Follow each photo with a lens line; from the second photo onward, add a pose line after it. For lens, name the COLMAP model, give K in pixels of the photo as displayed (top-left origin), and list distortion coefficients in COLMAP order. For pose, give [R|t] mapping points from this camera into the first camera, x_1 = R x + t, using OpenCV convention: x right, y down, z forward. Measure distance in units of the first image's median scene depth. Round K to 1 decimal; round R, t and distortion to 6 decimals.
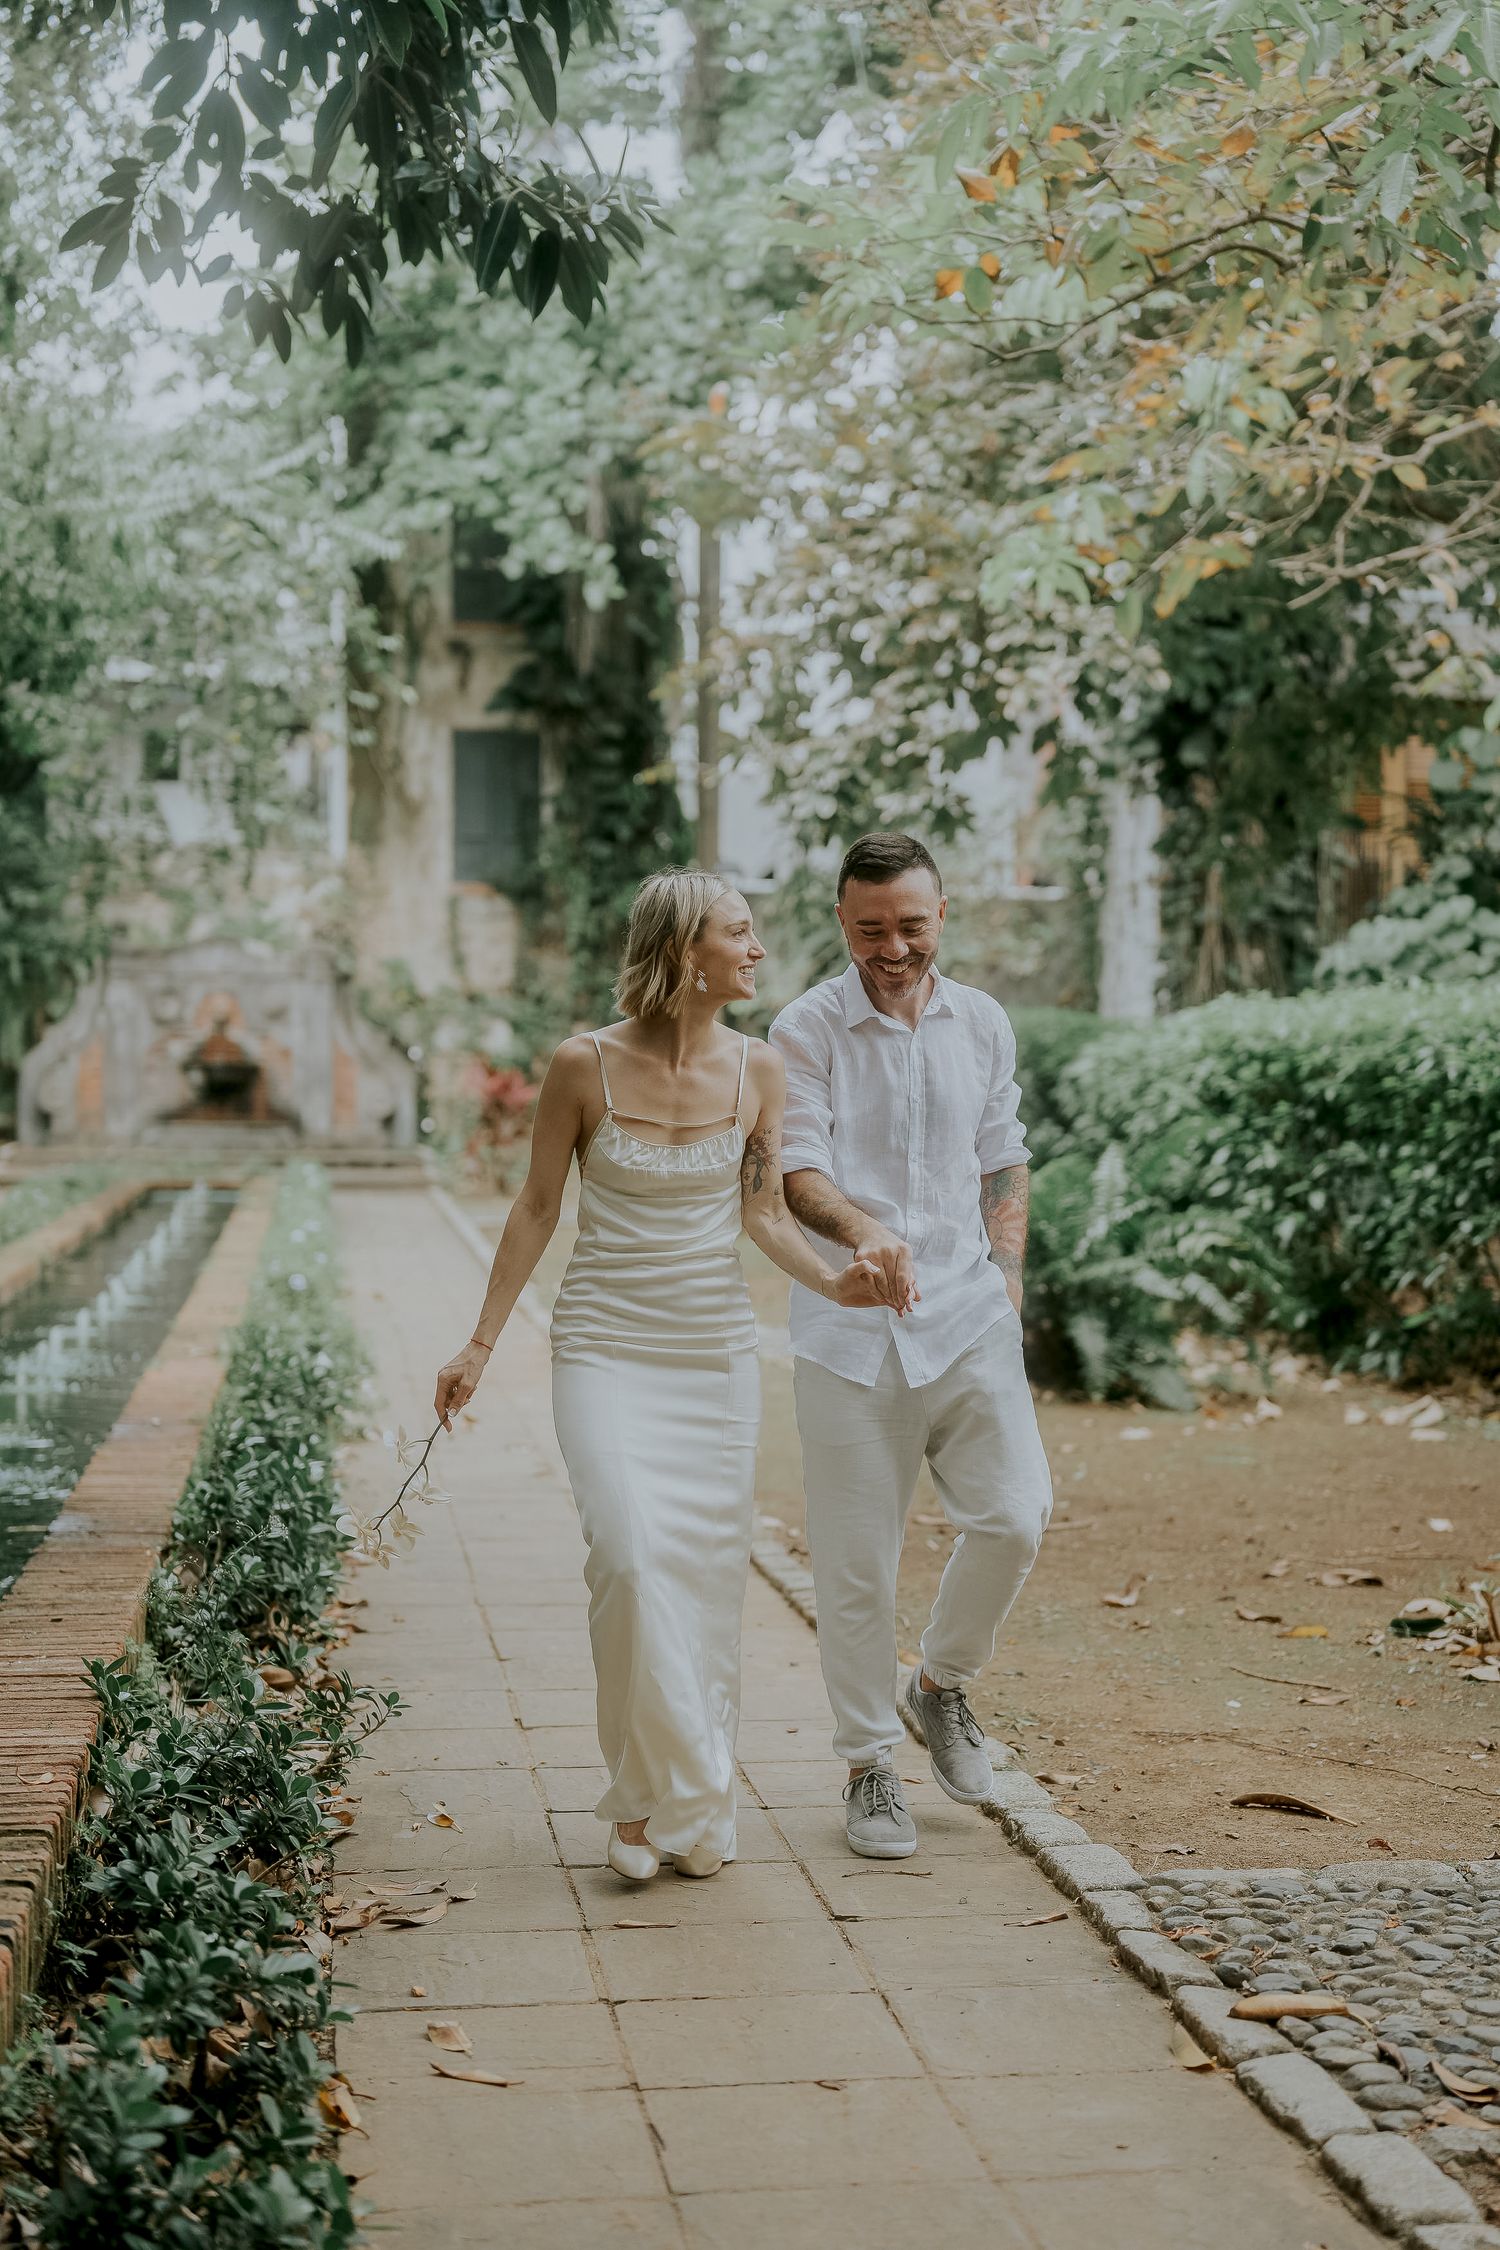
lens RADIAL K [[3249.7, 0, 750.0], [0, 3249.7, 1125.0], [0, 0, 1]] dist [-0.013214, -0.031198]
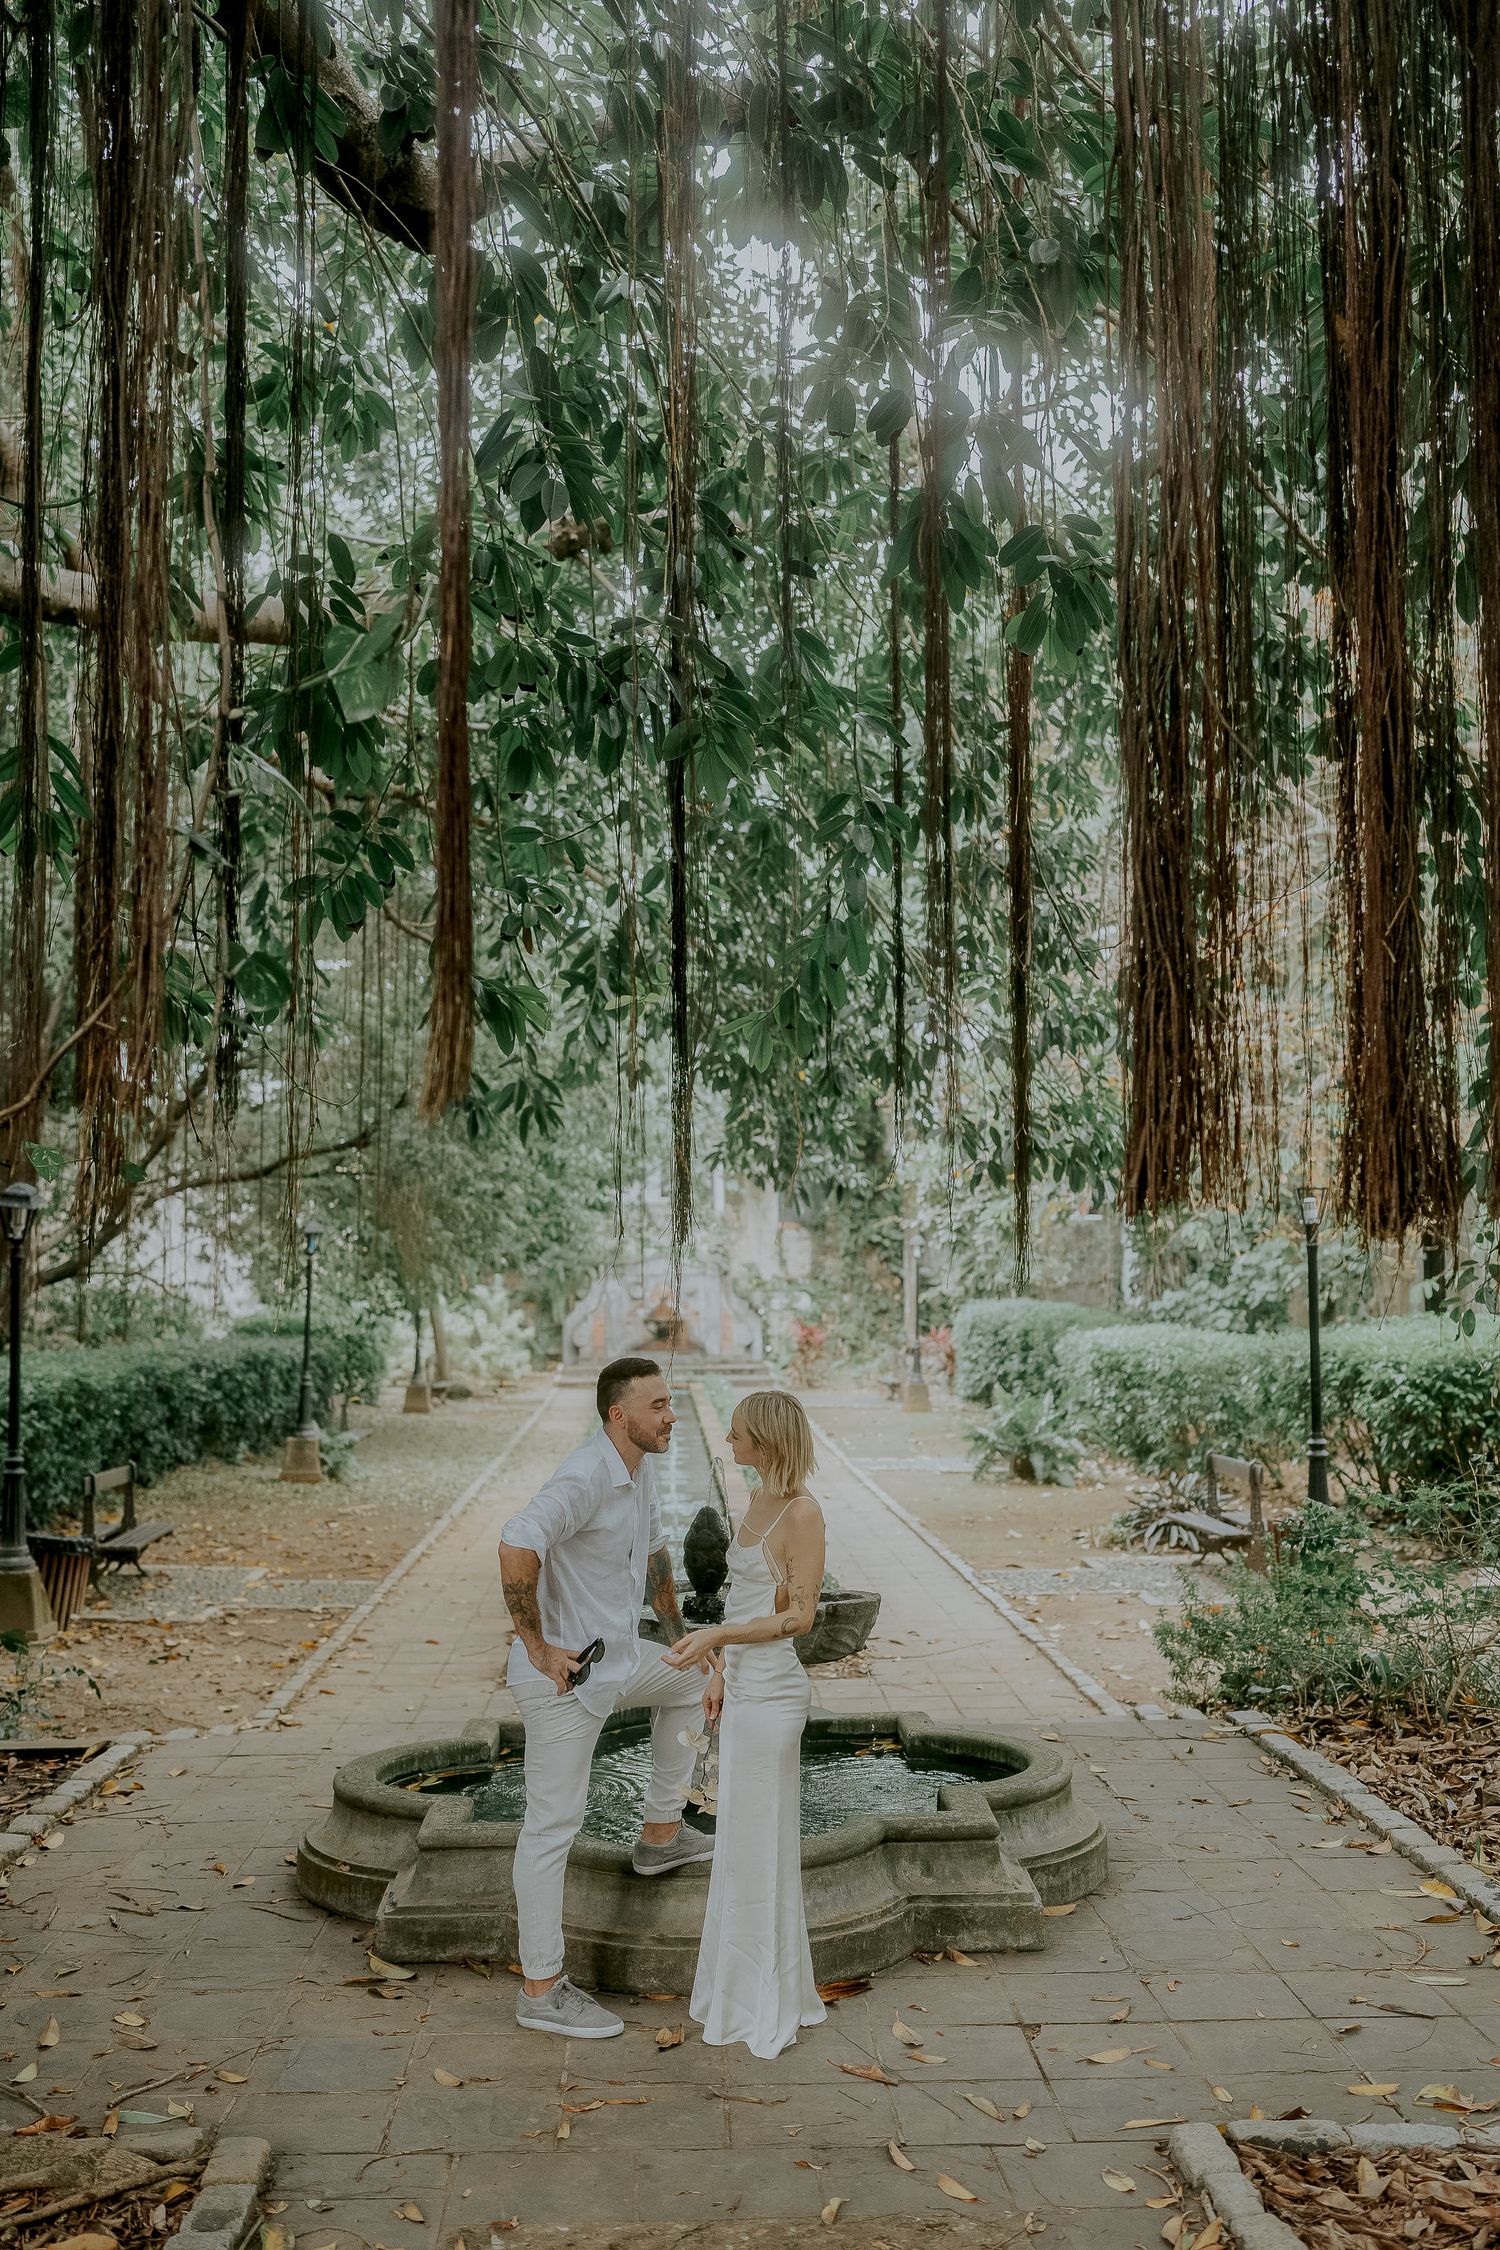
lens RADIAL K [[2195.3, 0, 743.8], [0, 2195.3, 1134.8], [0, 0, 1]] dist [-0.006286, 0.024898]
pose [[0.995295, -0.020428, -0.094710, 0.028312], [0.012778, 0.996658, -0.080680, -0.049350], [0.096041, 0.079090, 0.992230, -0.695393]]
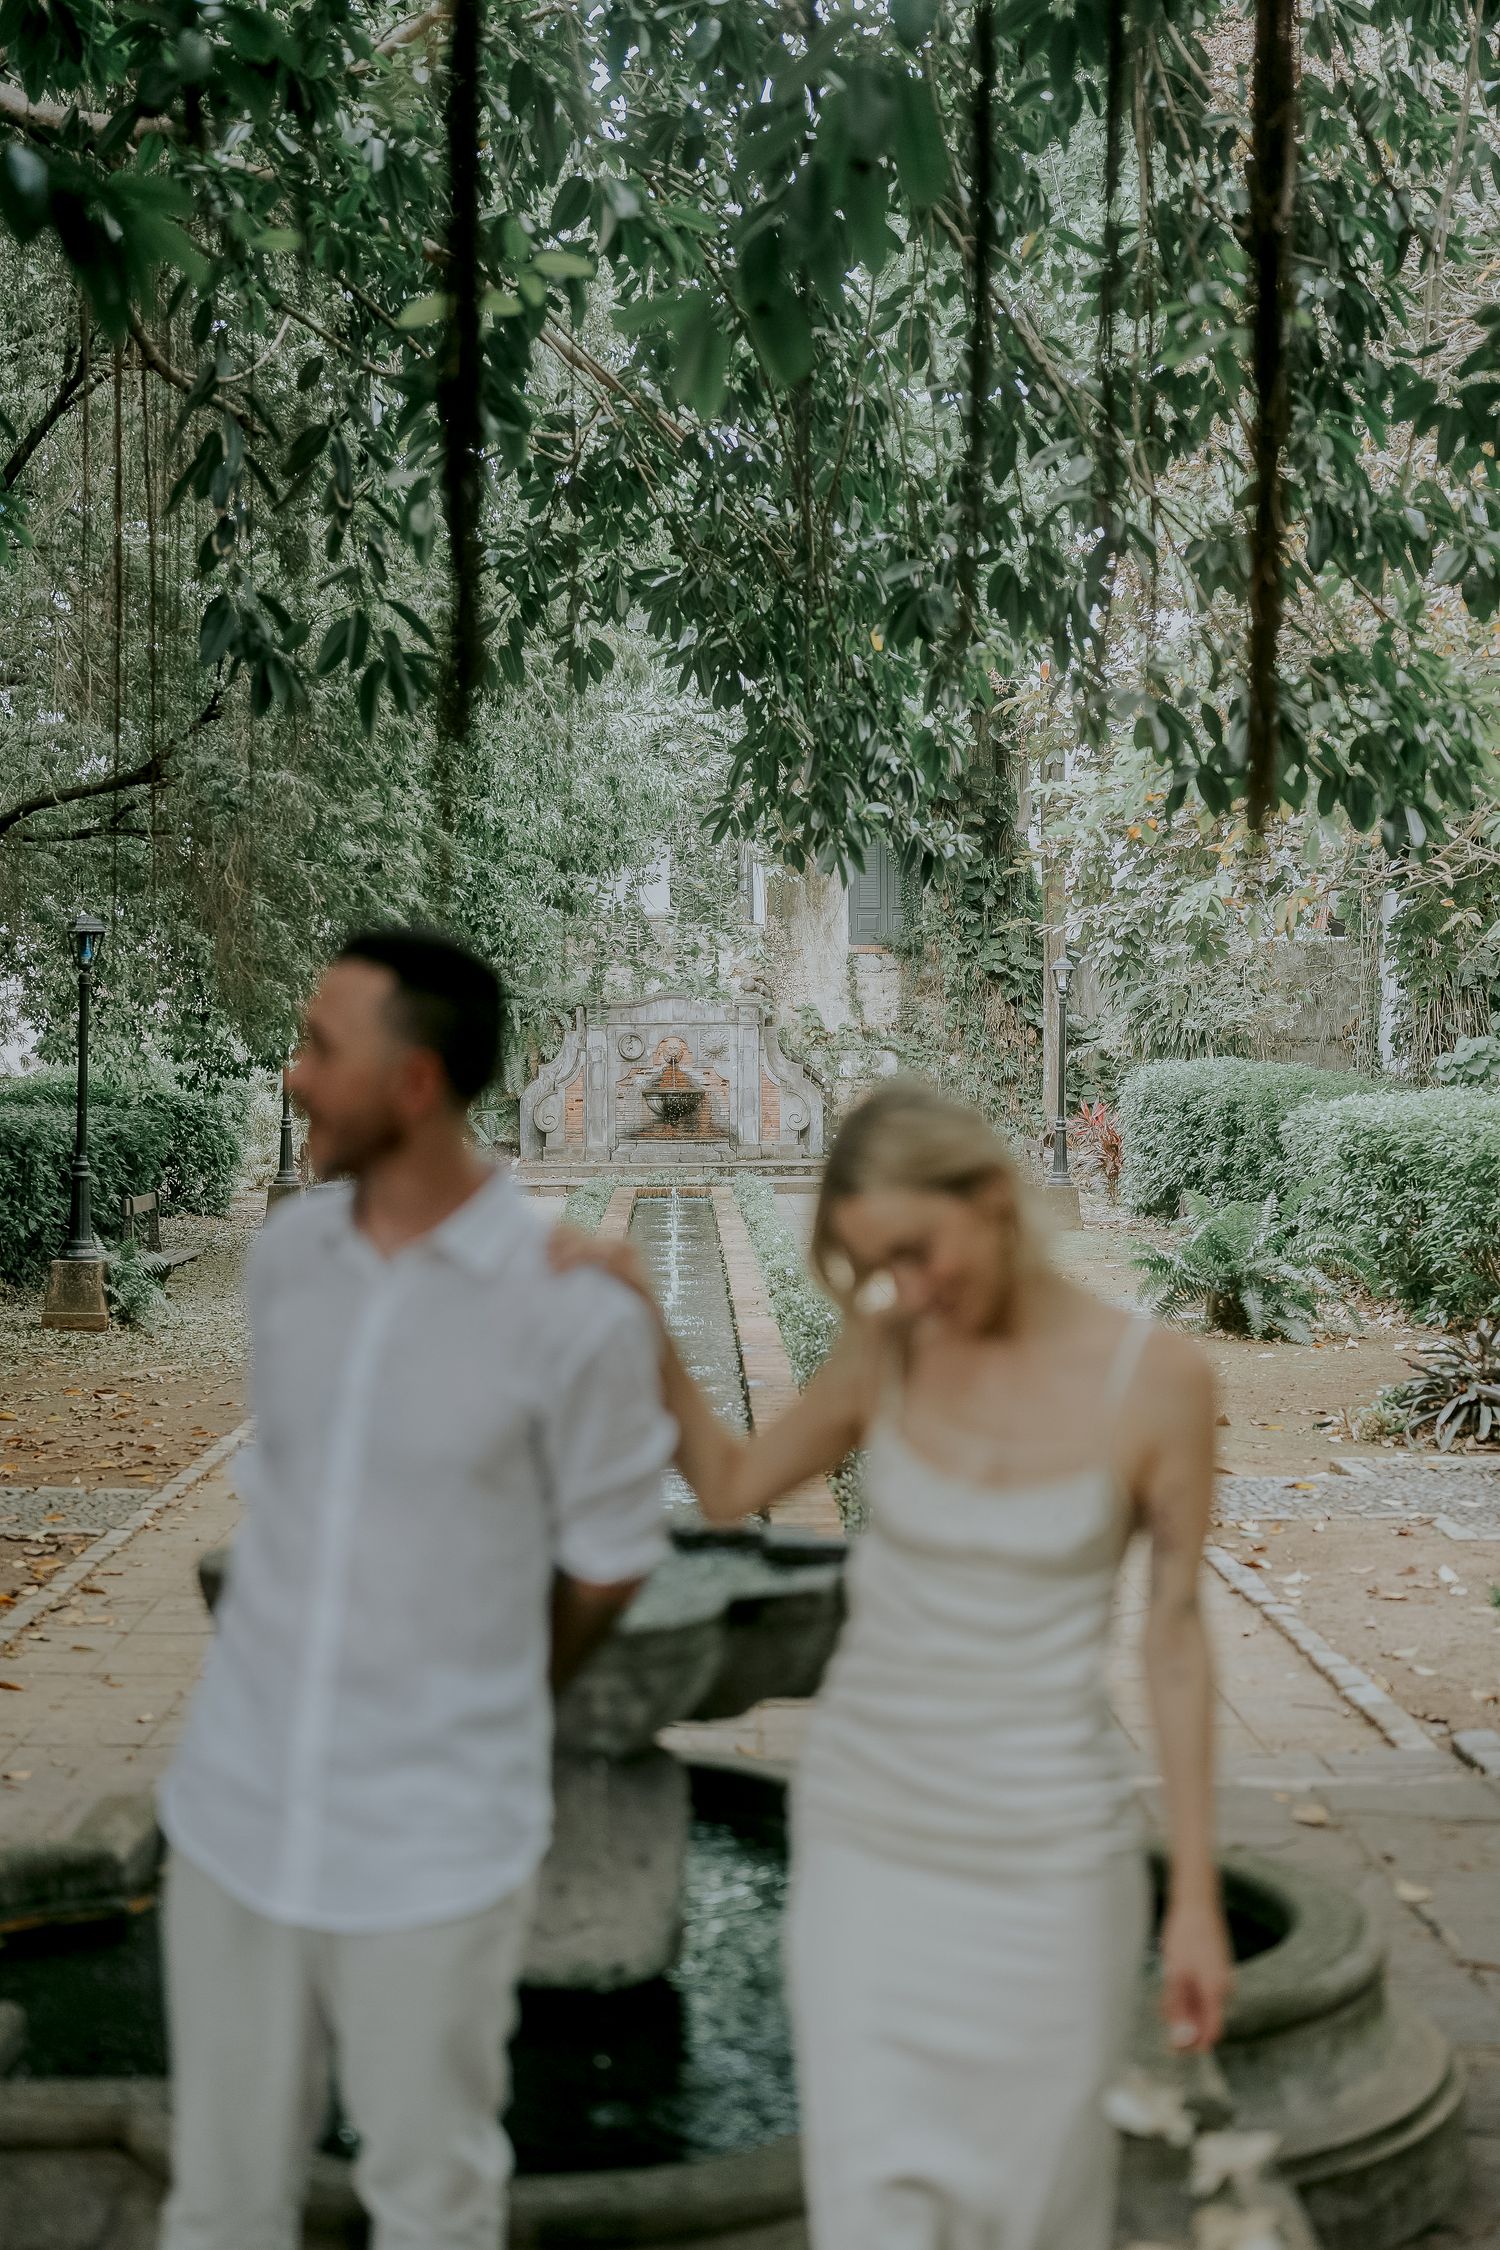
lens RADIAL K [[3213.3, 0, 757.3], [0, 3213.3, 1236.2], [0, 0, 1]] dist [-0.050306, -0.027270]
pose [[0.993659, -0.003771, -0.112376, 0.026110], [0.008660, 0.999035, 0.043049, -0.035016], [0.112105, -0.043750, 0.992733, -0.553580]]
